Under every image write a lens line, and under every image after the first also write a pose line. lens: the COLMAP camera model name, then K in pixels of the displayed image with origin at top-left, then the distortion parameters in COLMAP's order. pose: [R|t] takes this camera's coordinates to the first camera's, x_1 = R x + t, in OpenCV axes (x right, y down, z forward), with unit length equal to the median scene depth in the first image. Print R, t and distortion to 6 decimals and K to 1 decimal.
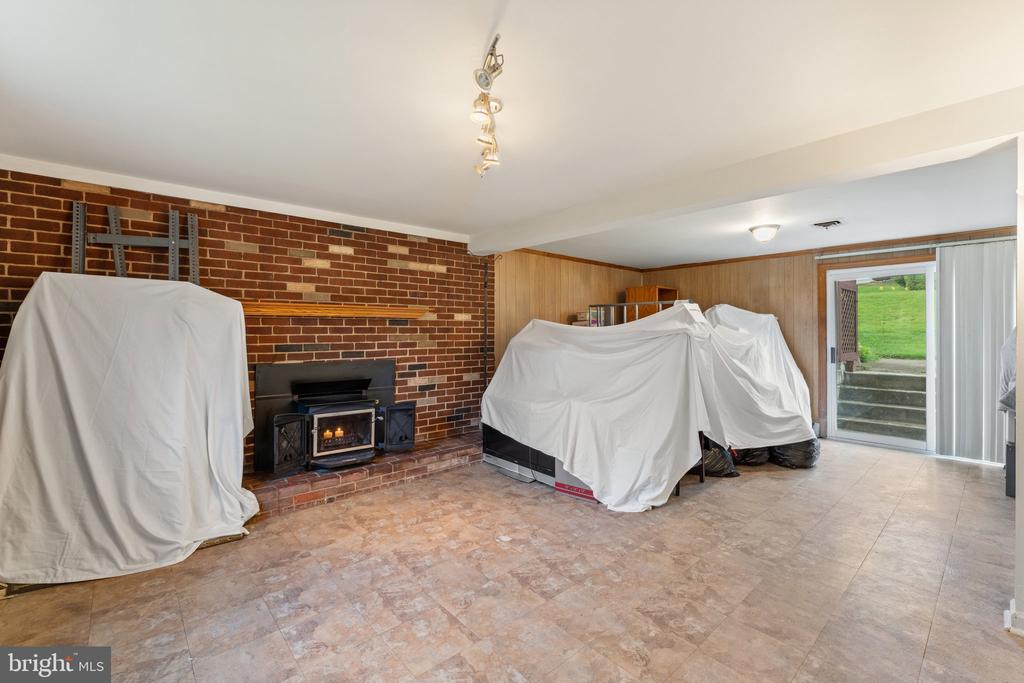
lens RADIAL K [[431.3, 0, 510.3], [0, 431.3, 335.2], [0, 0, 1]] dist [0.000390, 0.000449]
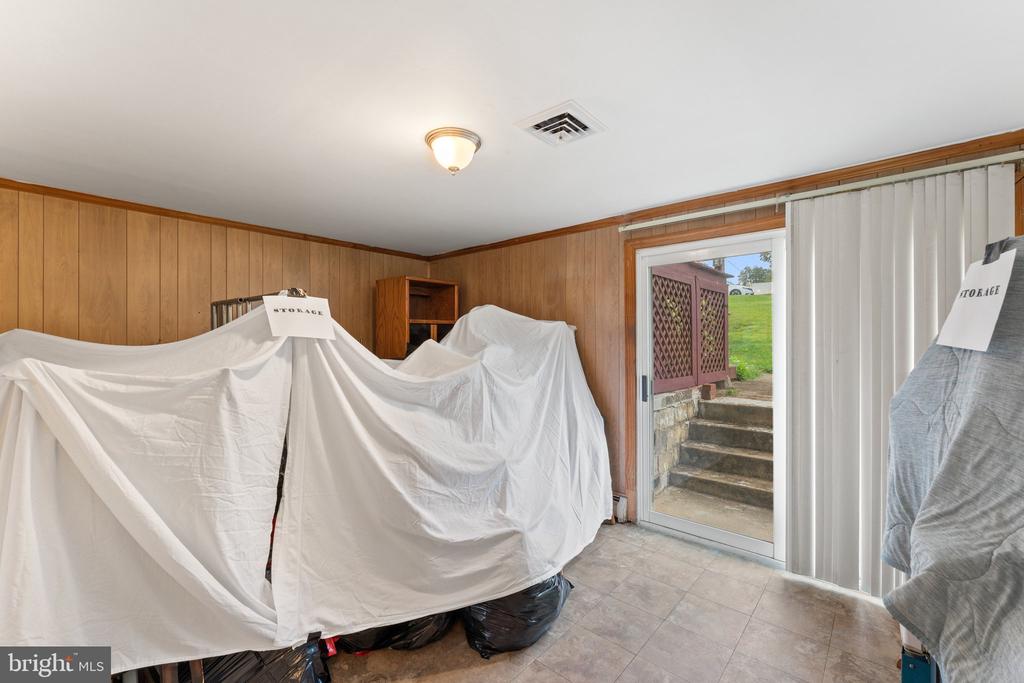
lens RADIAL K [[414.3, 0, 513.6], [0, 414.3, 343.6], [0, 0, 1]] dist [0.000602, 0.000231]
pose [[0.993420, -0.003685, 0.114469, 0.484121], [0.003479, 0.999992, 0.002000, -0.018419], [-0.114476, -0.001588, 0.993425, 0.426956]]
